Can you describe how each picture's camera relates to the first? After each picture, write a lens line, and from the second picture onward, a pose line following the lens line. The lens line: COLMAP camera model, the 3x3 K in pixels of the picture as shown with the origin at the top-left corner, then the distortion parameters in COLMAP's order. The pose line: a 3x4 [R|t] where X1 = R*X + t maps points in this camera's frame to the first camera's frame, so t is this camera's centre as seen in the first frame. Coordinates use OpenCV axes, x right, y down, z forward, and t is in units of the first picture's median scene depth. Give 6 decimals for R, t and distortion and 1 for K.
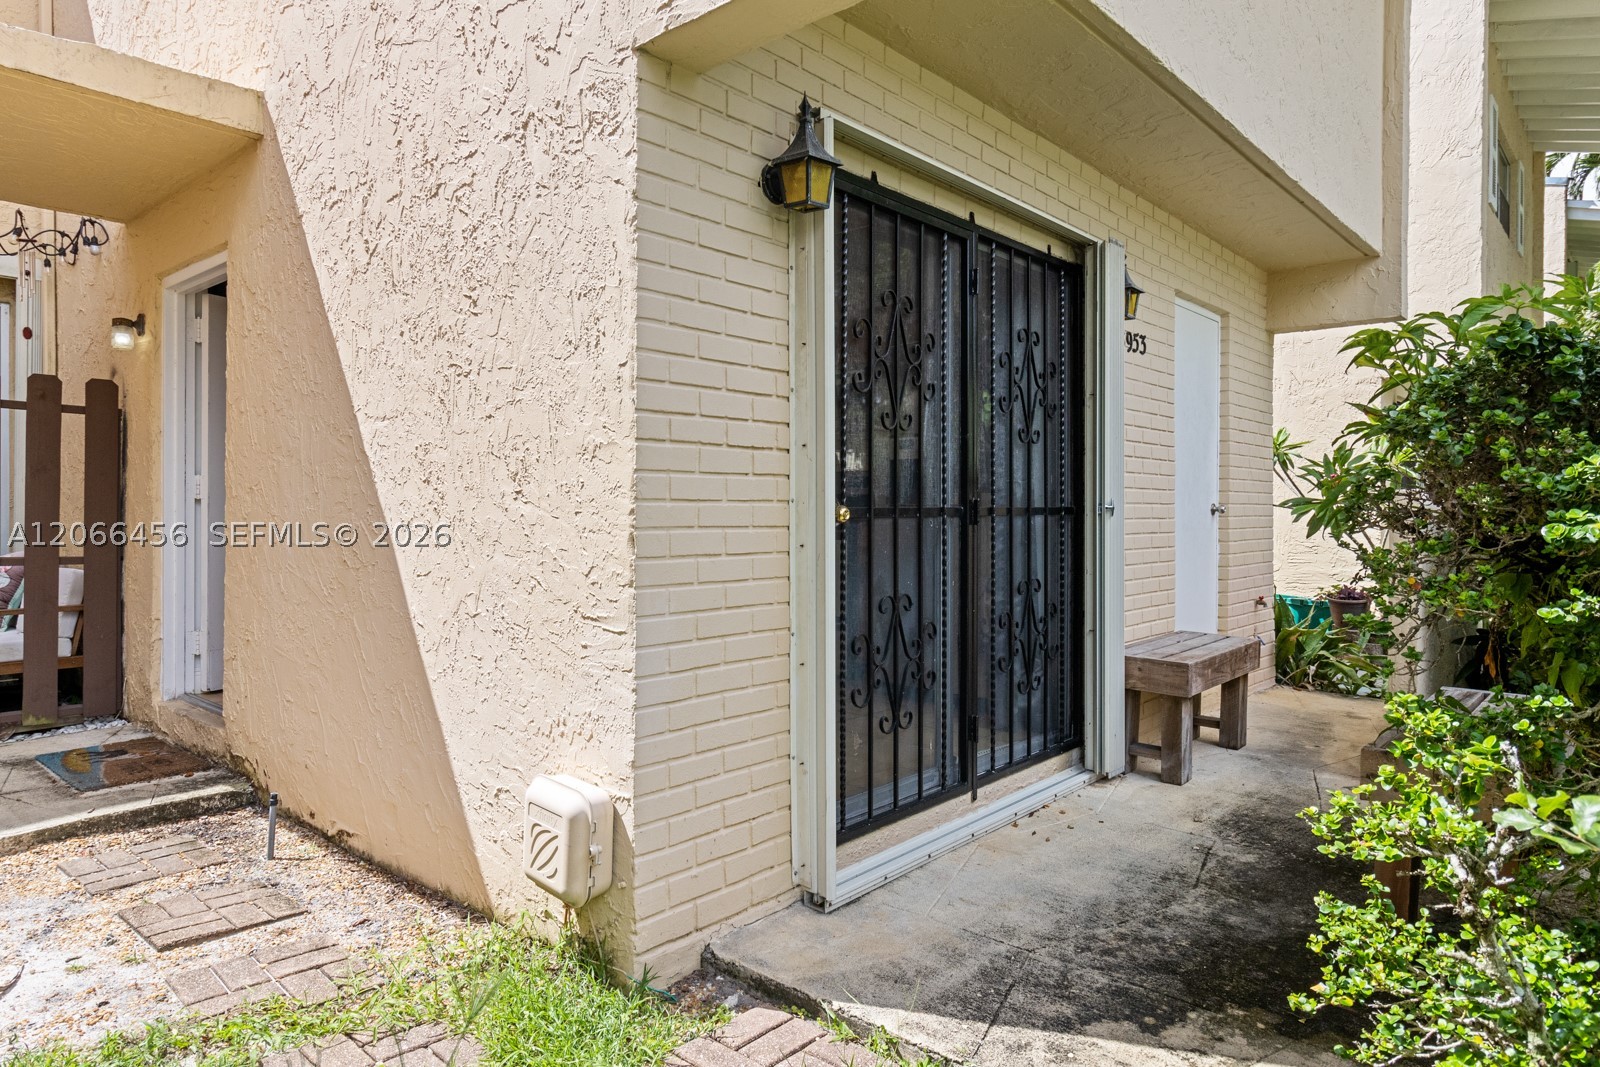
lens RADIAL K [[1007.3, 0, 799.3], [0, 1007.3, 524.2], [0, 0, 1]] dist [0.044534, -0.000285]
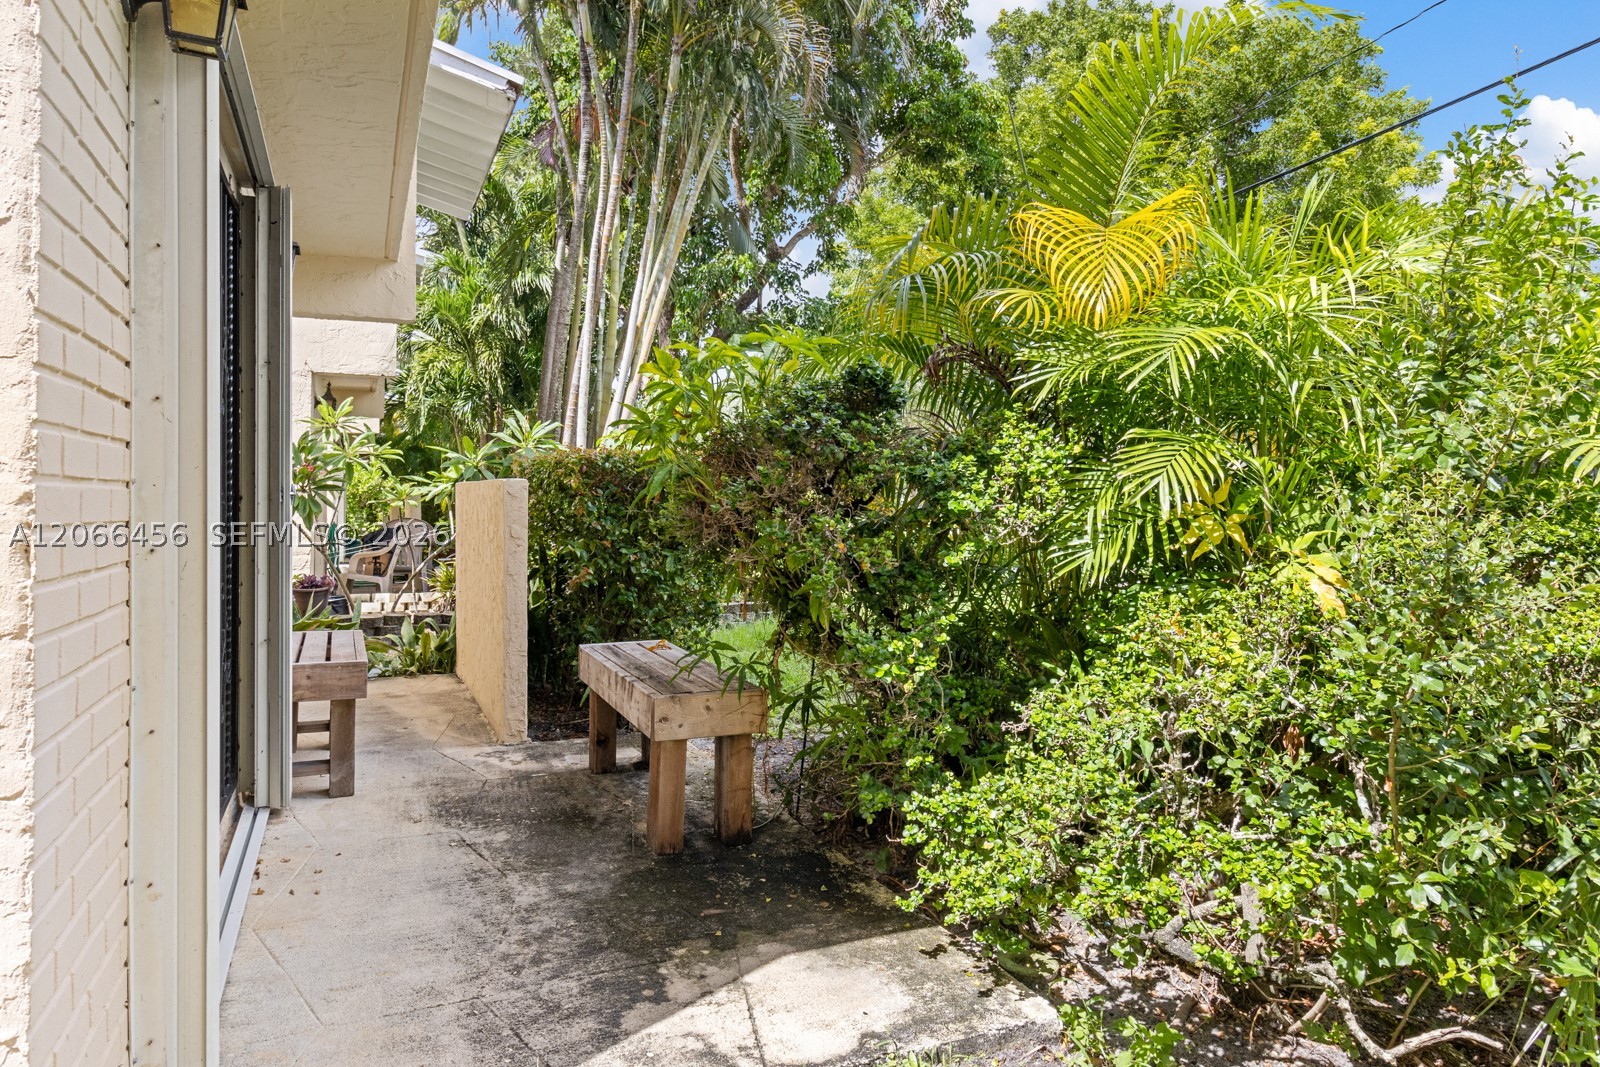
lens RADIAL K [[1007.3, 0, 796.1], [0, 1007.3, 502.6], [0, 0, 1]] dist [0.044534, -0.000285]
pose [[0.430427, -0.000687, 0.902625, -0.452869], [0.009962, 0.999942, -0.003990, -0.003495], [-0.902570, 0.010709, 0.430409, 0.363084]]
